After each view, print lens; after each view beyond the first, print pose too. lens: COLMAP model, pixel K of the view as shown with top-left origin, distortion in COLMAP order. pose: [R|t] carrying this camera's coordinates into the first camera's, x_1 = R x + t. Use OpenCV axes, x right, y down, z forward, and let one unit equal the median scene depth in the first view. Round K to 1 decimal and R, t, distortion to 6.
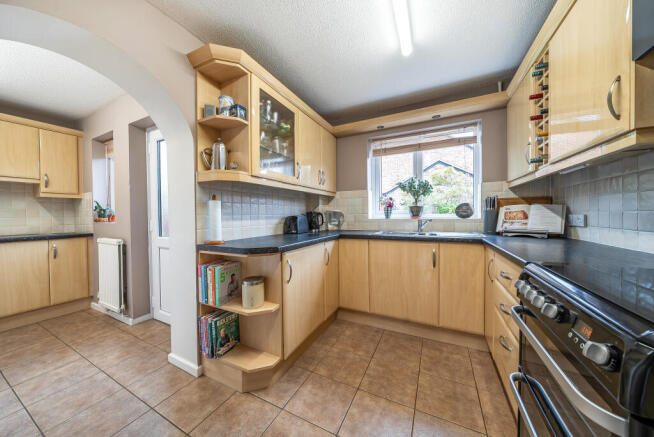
lens RADIAL K [[222.1, 0, 321.3], [0, 222.1, 217.3], [0, 0, 1]] dist [-0.002054, 0.000239]
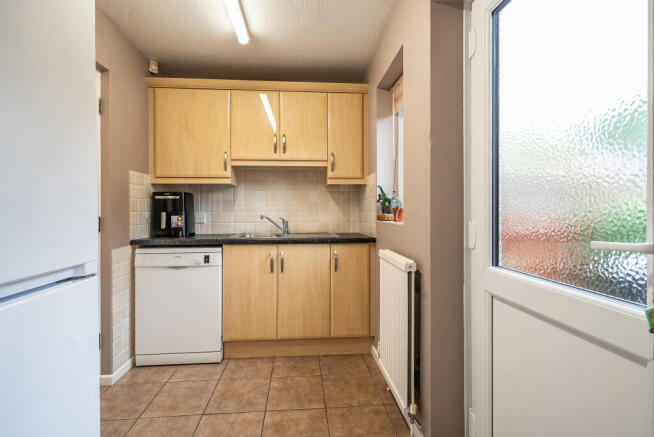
lens RADIAL K [[295.7, 0, 324.4], [0, 295.7, 212.0], [0, 0, 1]] dist [-0.003800, -0.000227]
pose [[0.537994, 0.012481, -0.842856, -0.457990], [-0.016307, 0.999857, 0.004397, -0.002125], [0.842791, 0.011379, 0.538121, 0.483417]]
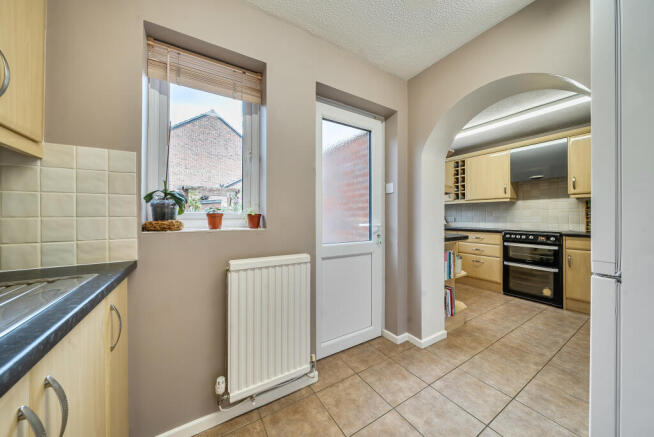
lens RADIAL K [[222.1, 0, 327.9], [0, 222.1, 215.6], [0, 0, 1]] dist [-0.002054, 0.000239]
pose [[0.515080, 0.012981, 0.857044, -1.344968], [0.010731, 0.999709, -0.021591, 0.004702], [-0.857075, 0.020318, 0.514791, 0.585628]]
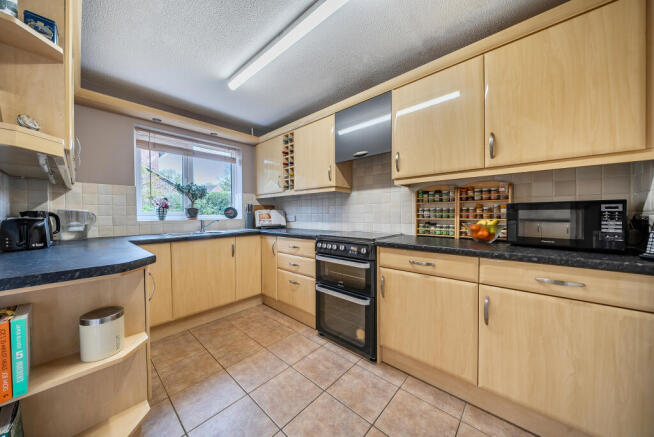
lens RADIAL K [[222.1, 0, 324.3], [0, 222.1, 216.5], [0, 0, 1]] dist [-0.002054, 0.000239]
pose [[0.262588, -0.001939, 0.964906, -0.473247], [0.016660, 0.999858, -0.002524, 0.004313], [-0.964764, 0.016738, 0.262584, 0.117449]]
